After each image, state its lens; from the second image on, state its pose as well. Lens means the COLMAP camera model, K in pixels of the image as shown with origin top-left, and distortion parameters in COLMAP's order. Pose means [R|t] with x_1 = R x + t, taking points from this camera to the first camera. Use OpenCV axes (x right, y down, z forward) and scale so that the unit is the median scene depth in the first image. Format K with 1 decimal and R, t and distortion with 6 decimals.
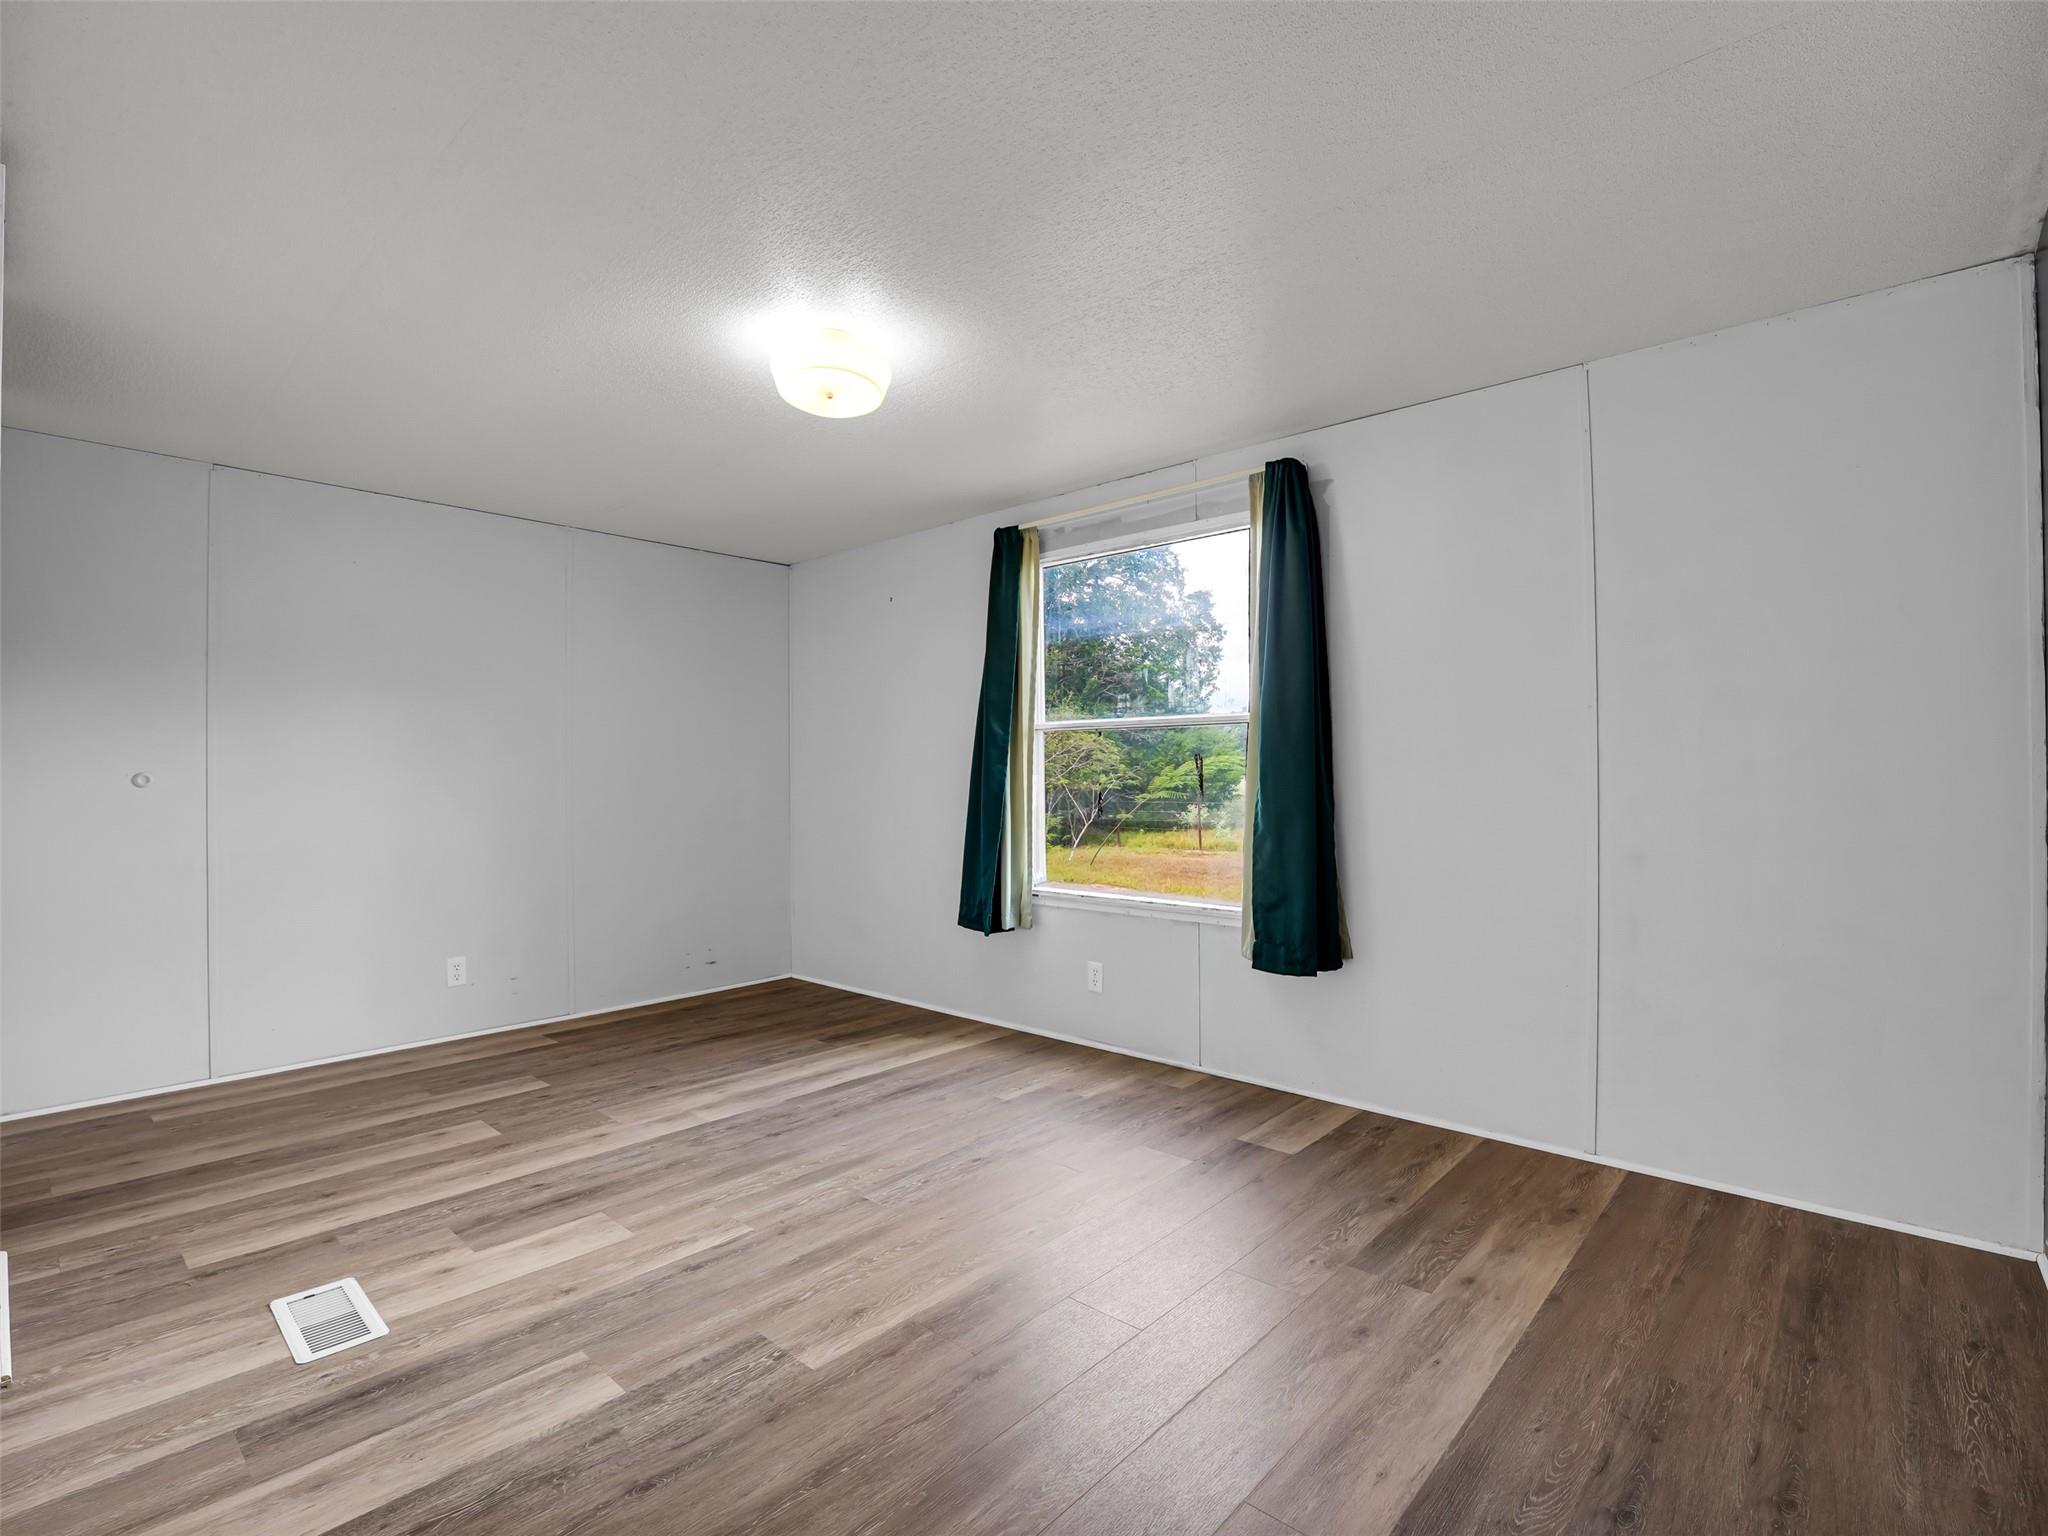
lens RADIAL K [[961.6, 0, 1011.2], [0, 961.6, 759.4], [0, 0, 1]] dist [-0.008110, -0.000124]
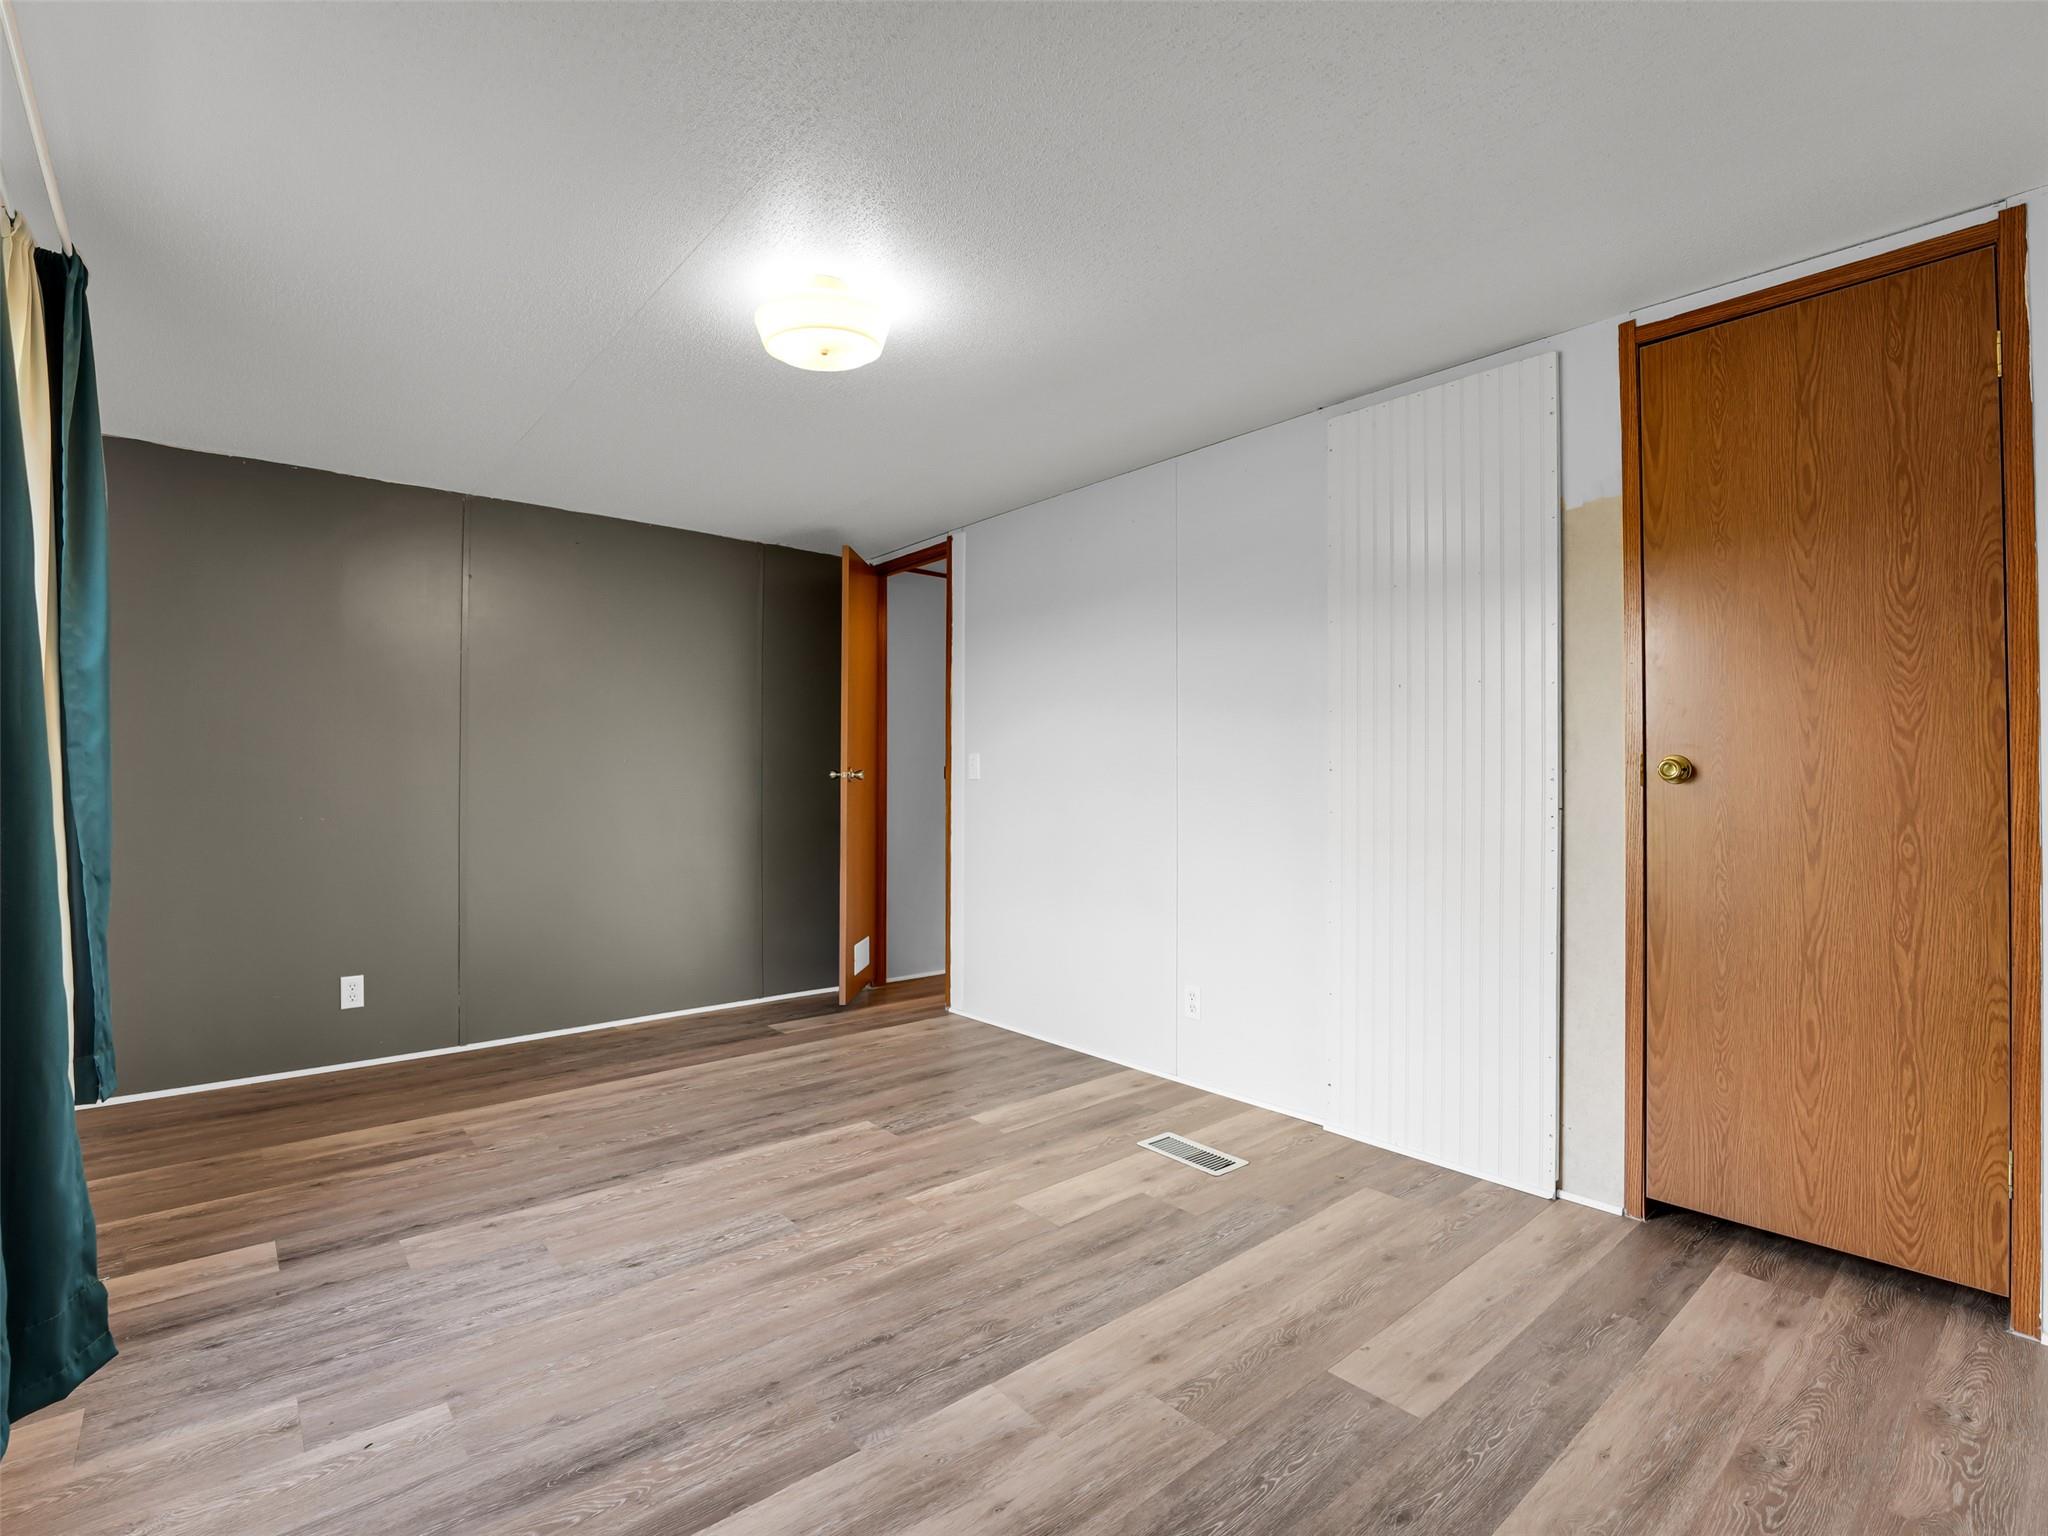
lens RADIAL K [[961.6, 0, 1027.7], [0, 961.6, 778.2], [0, 0, 1]] dist [-0.008110, -0.000124]
pose [[-0.994007, 0.009603, 0.108892, -0.495100], [0.007173, 0.999717, -0.022688, 0.037720], [-0.109079, -0.021771, -0.993795, 1.941946]]
